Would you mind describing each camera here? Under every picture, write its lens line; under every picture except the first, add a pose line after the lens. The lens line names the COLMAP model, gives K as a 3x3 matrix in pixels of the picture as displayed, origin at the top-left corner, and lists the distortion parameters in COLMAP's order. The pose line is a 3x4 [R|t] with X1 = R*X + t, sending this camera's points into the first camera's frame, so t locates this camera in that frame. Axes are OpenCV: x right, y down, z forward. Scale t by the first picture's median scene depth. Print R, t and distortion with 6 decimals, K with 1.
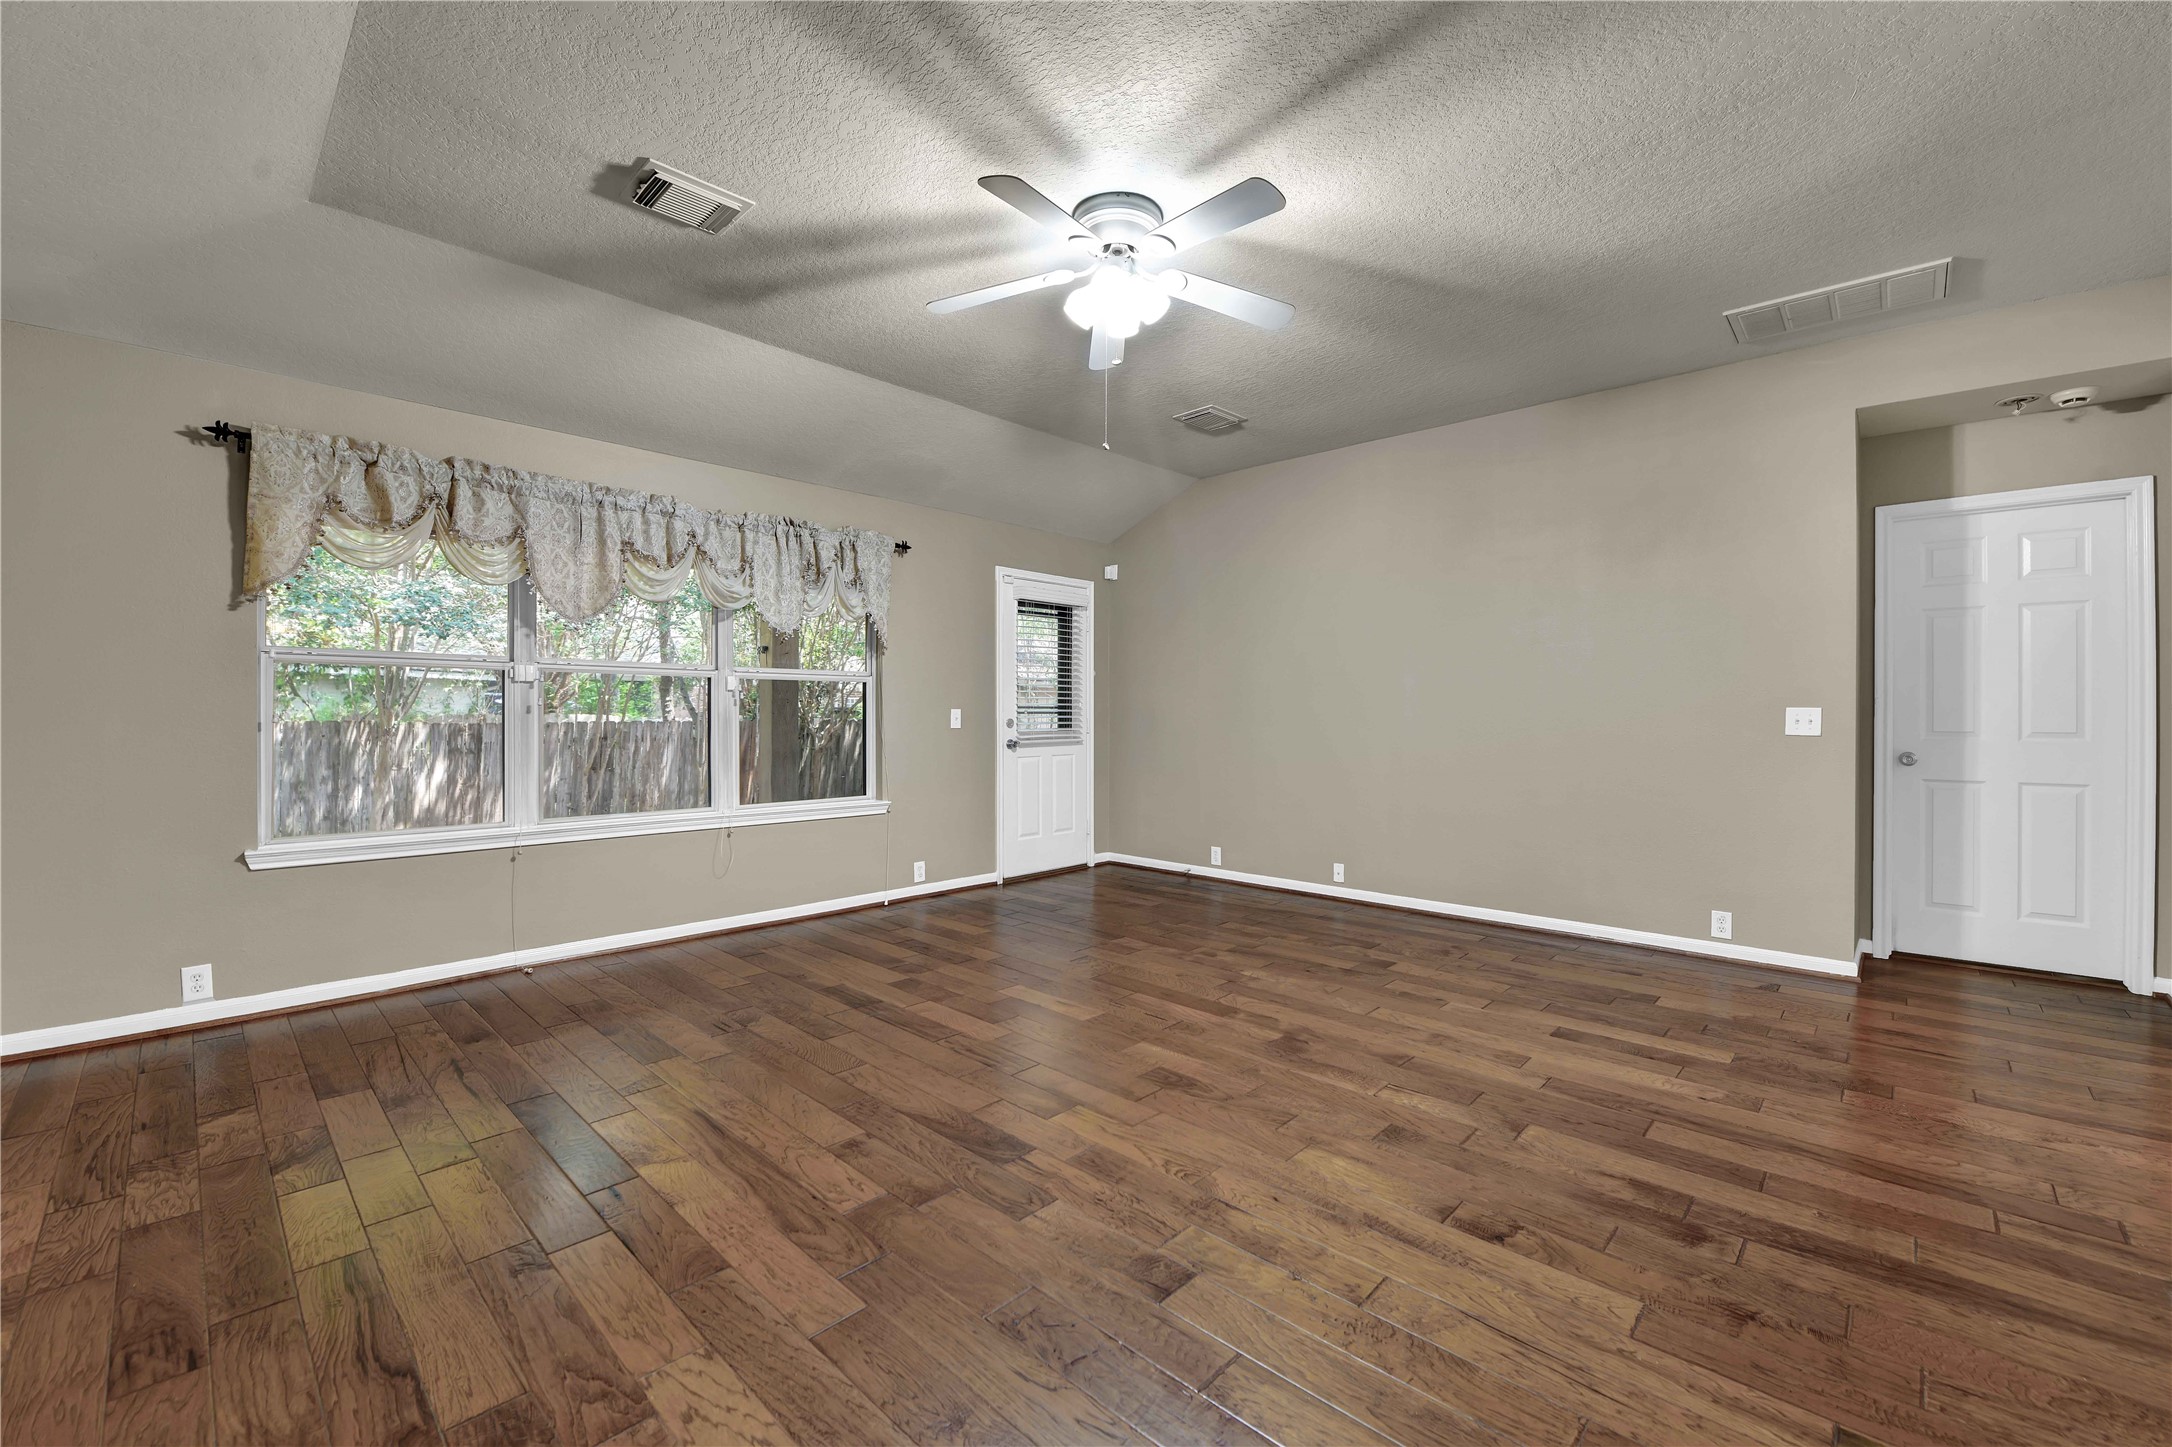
lens RADIAL K [[882.1, 0, 1124.5], [0, 882.1, 728.6], [0, 0, 1]] dist [-0.009427, -0.003225]
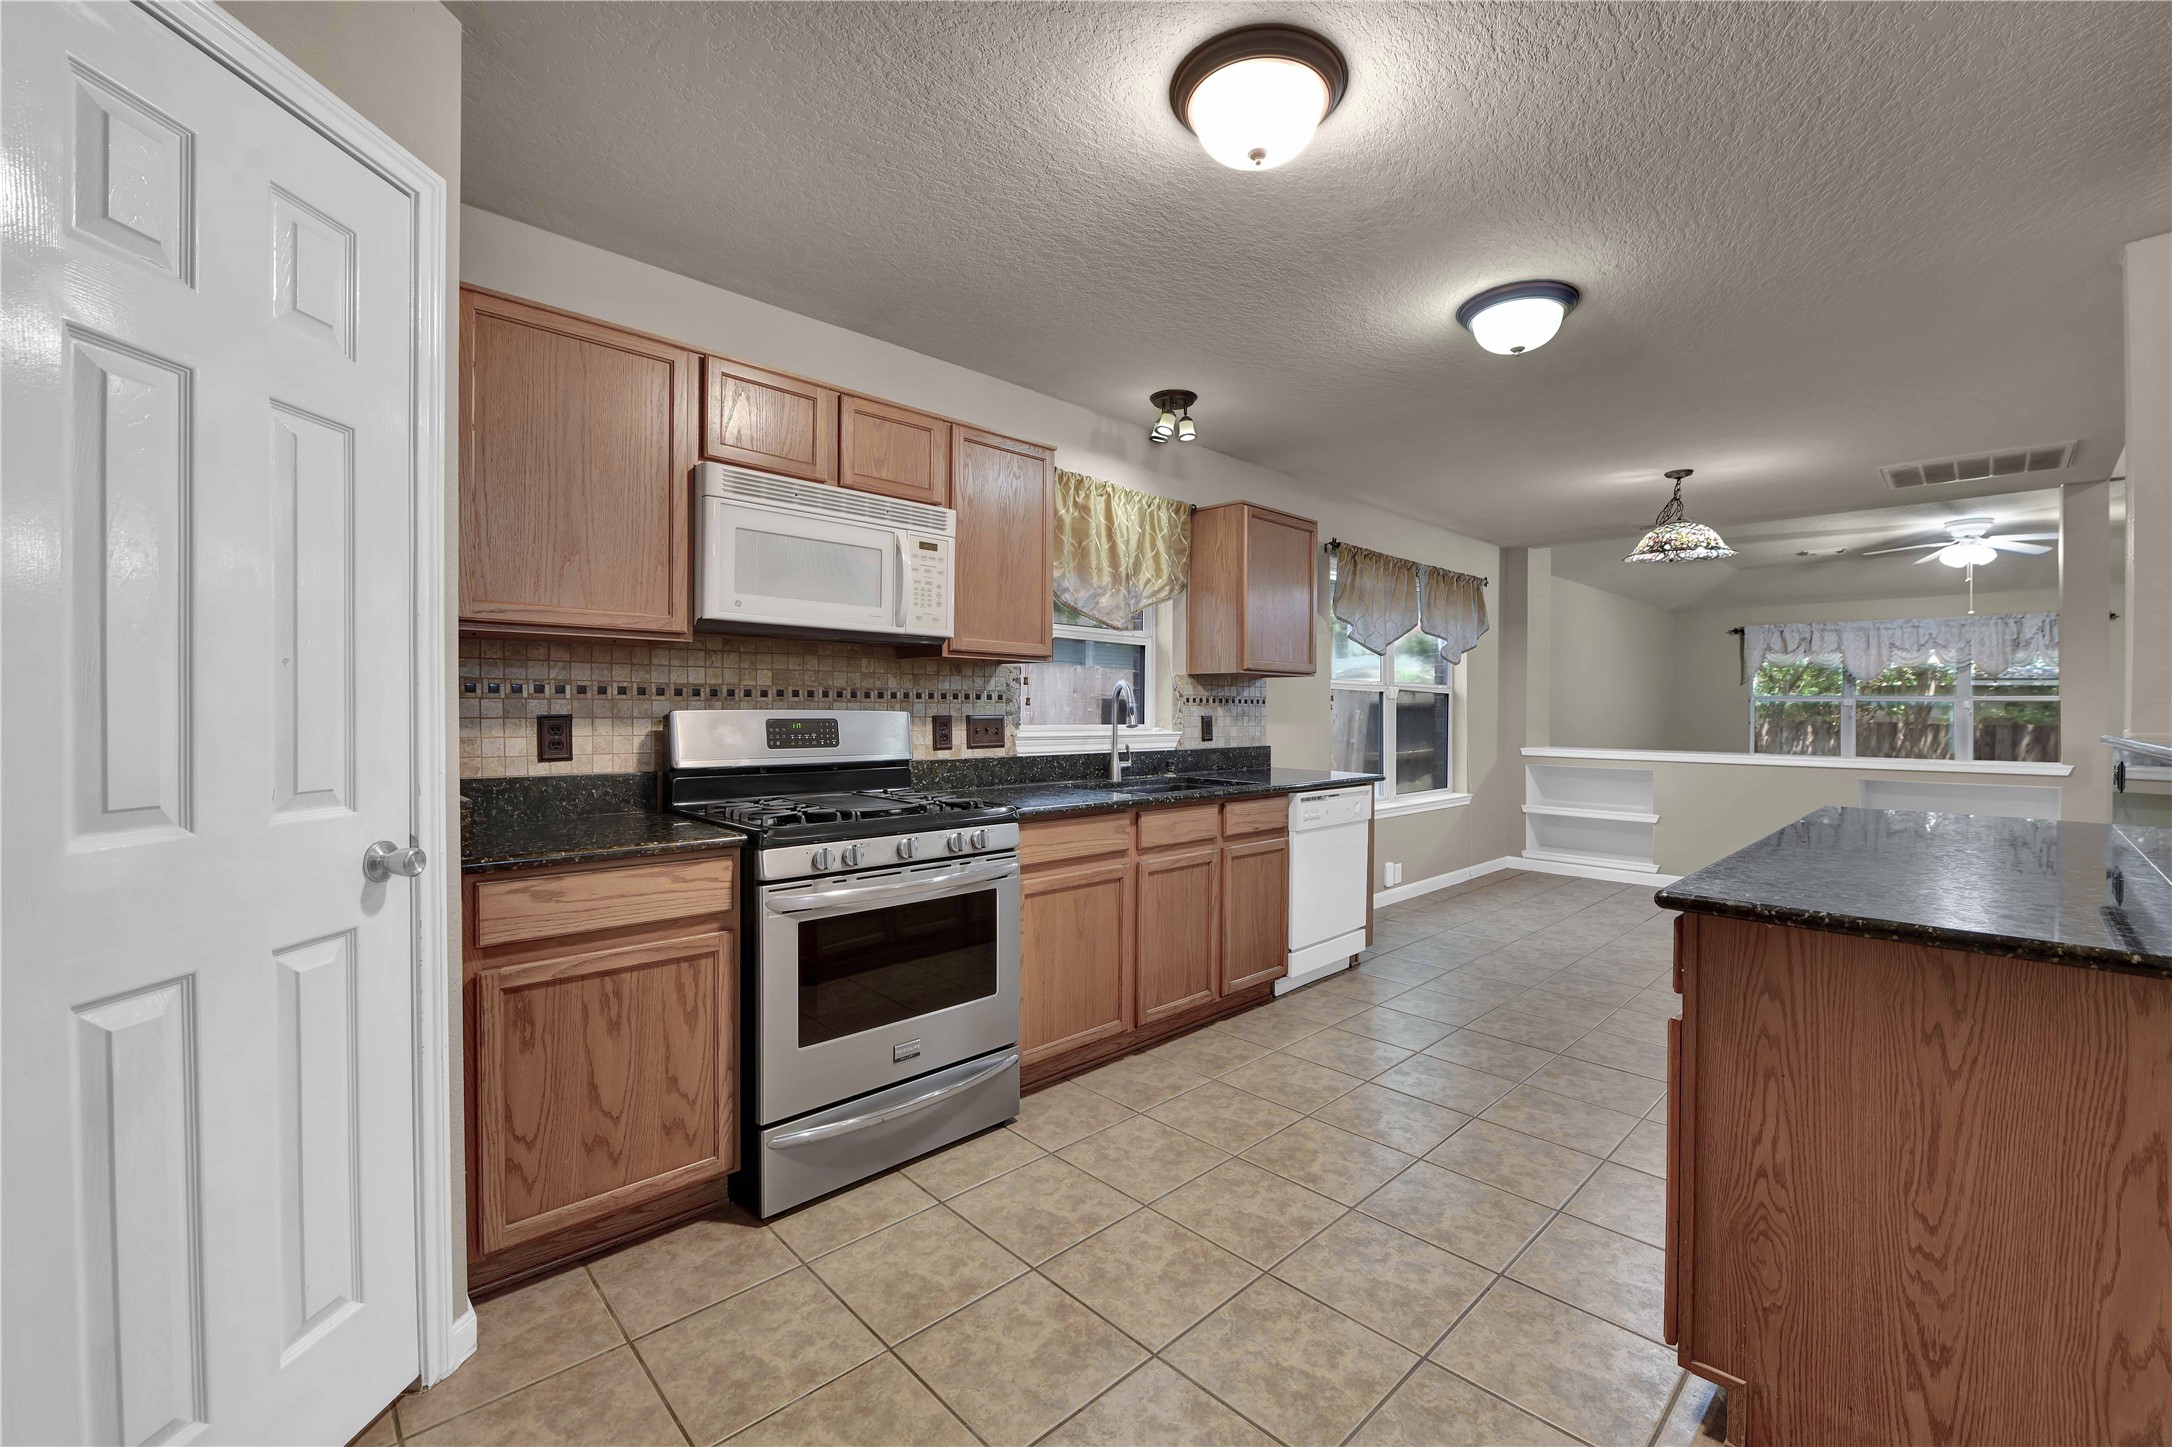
lens RADIAL K [[882.1, 0, 1064.1], [0, 882.1, 720.9], [0, 0, 1]] dist [-0.009427, -0.003225]
pose [[-0.092031, 0.005616, -0.995740, 2.306798], [-0.026470, 0.999617, 0.008085, 0.023843], [0.995404, 0.027101, -0.091847, -1.103066]]
